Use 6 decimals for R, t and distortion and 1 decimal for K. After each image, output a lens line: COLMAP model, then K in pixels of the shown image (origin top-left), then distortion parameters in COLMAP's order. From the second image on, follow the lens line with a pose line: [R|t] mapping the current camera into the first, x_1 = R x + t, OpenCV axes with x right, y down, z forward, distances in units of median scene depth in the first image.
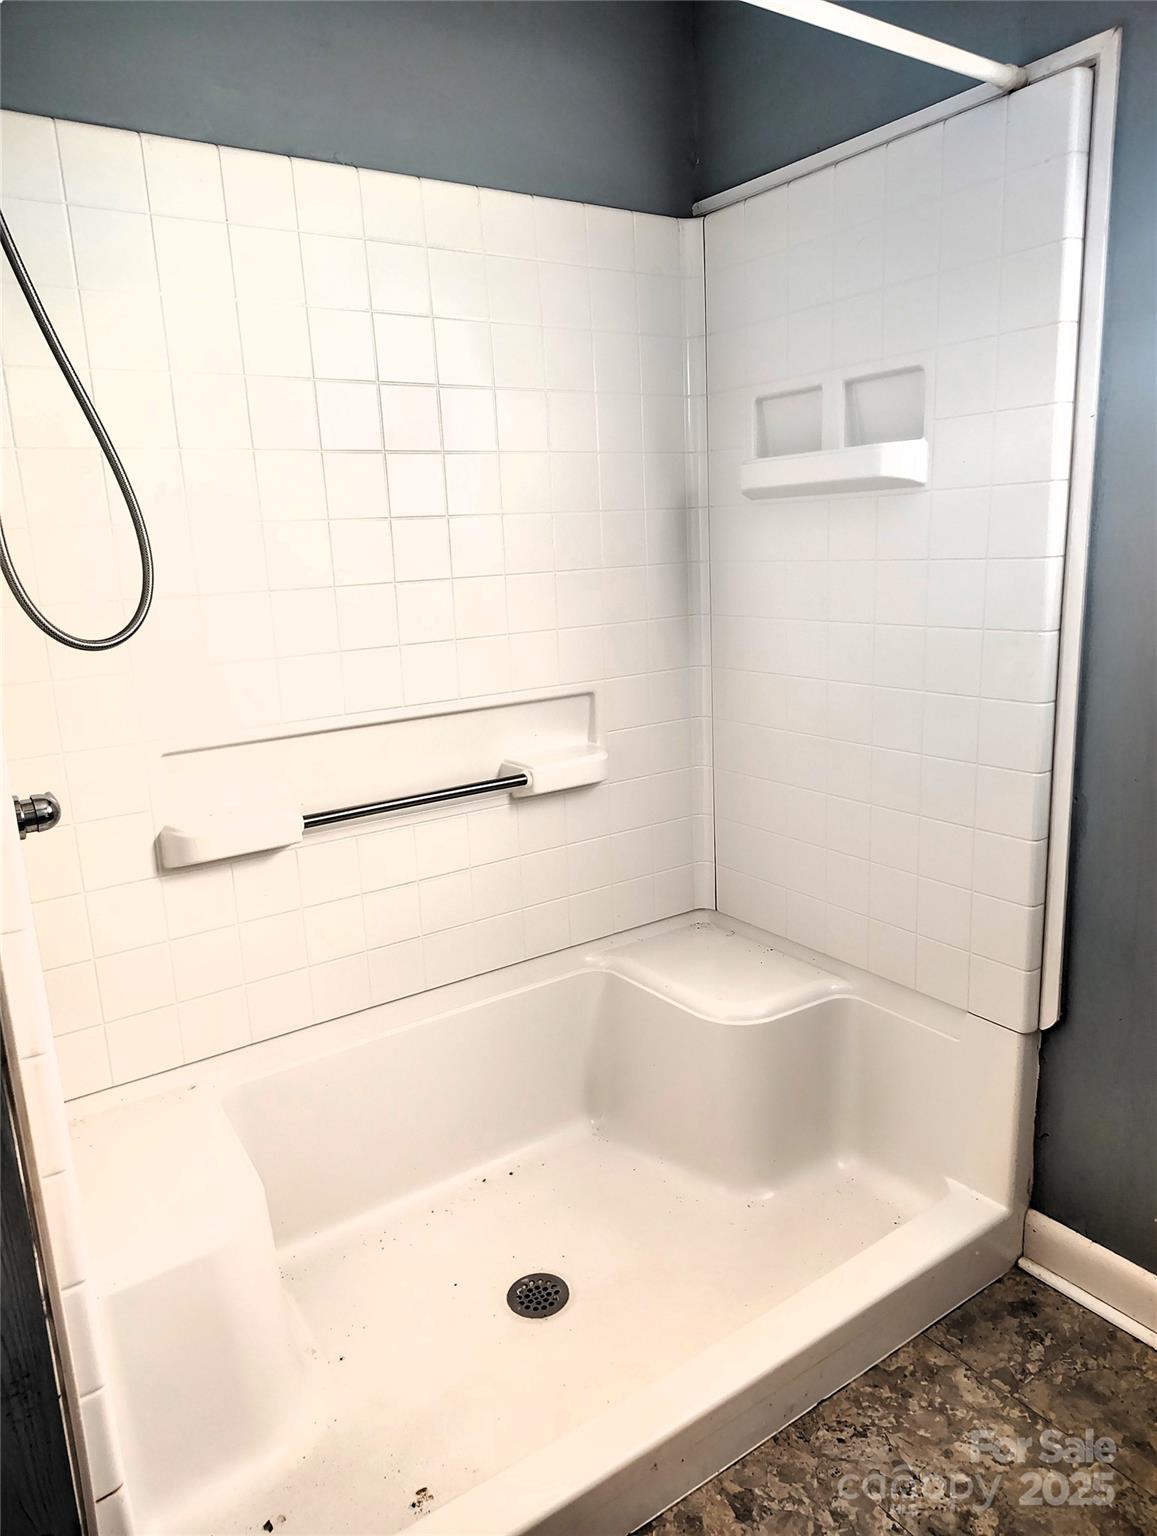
lens RADIAL K [[1047.1, 0, 575.4], [0, 1047.1, 776.0], [0, 0, 1]] dist [0.055729, -0.051061]
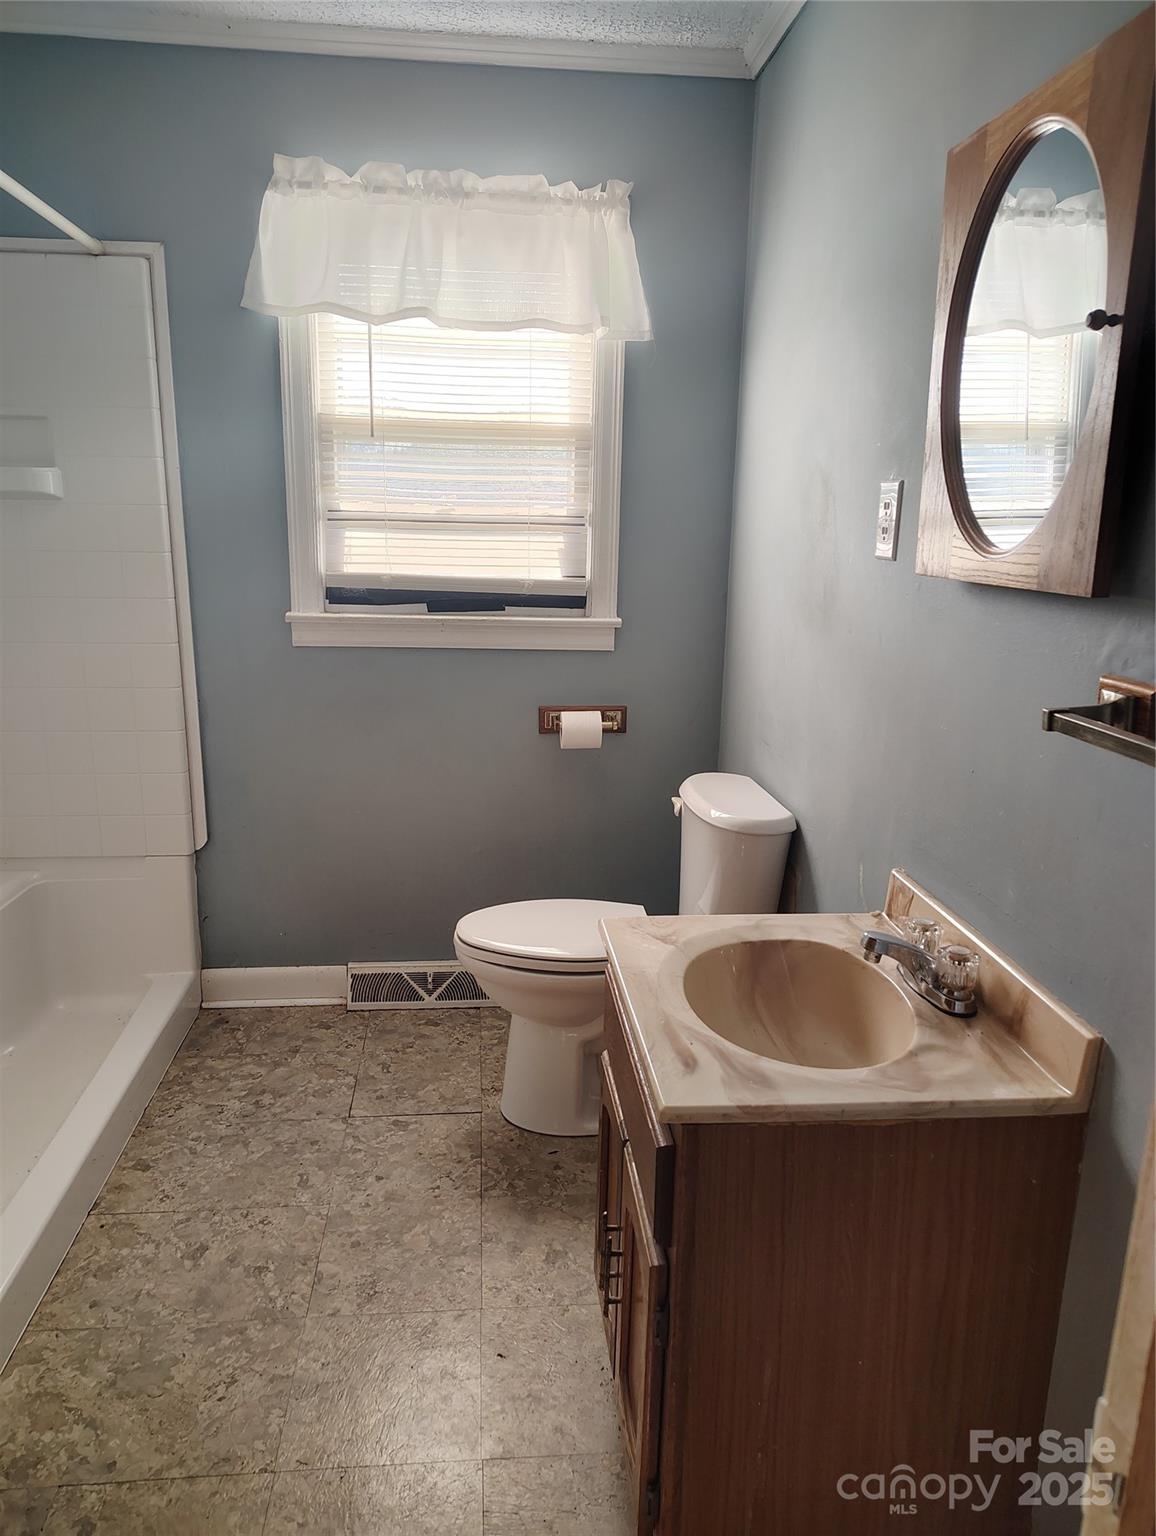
lens RADIAL K [[1047.1, 0, 574.9], [0, 1047.1, 776.0], [0, 0, 1]] dist [0.055729, -0.051061]
pose [[0.482730, -0.151650, 0.862539, -0.673952], [0.148405, 0.984814, 0.090092, 0.073177], [-0.863104, 0.084515, 0.497905, -0.306884]]
